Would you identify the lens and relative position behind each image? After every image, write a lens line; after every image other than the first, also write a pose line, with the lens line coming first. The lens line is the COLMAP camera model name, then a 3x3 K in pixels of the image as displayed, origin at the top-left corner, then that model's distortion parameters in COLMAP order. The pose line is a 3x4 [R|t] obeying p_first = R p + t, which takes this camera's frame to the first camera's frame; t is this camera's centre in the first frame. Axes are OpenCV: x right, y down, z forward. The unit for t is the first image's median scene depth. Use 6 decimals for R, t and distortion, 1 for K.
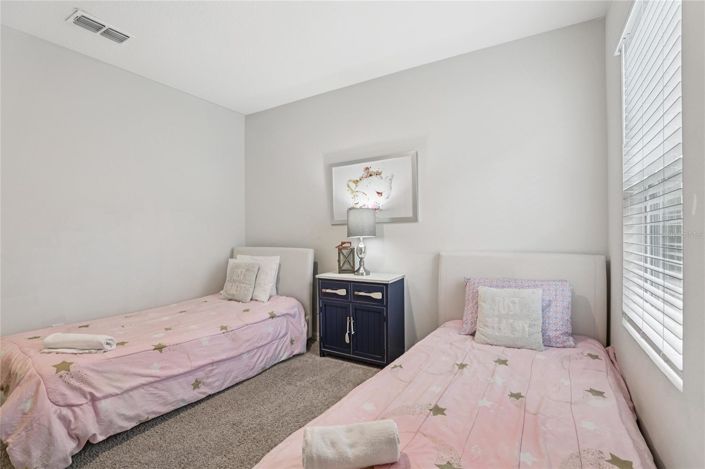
lens RADIAL K [[317.4, 0, 352.3], [0, 317.4, 235.4], [0, 0, 1]] dist [-0.011948, -0.000097]
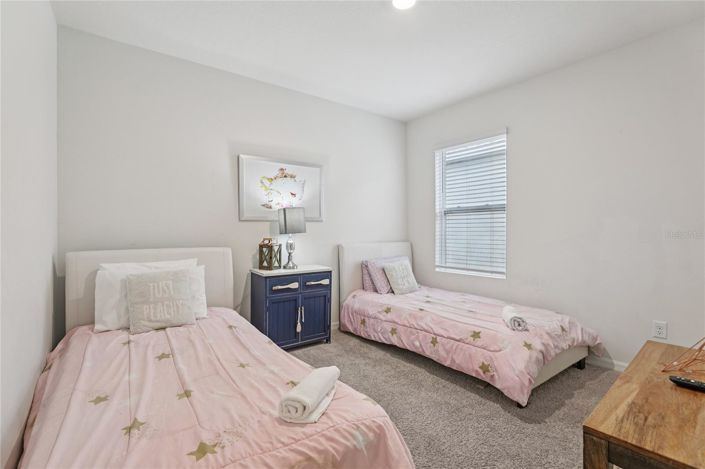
lens RADIAL K [[317.4, 0, 351.0], [0, 317.4, 232.4], [0, 0, 1]] dist [-0.011948, -0.000097]
pose [[0.390331, -0.003423, 0.920668, -0.857127], [-0.004592, 0.999973, 0.005665, -0.006481], [-0.920663, -0.006438, 0.390305, 0.375499]]
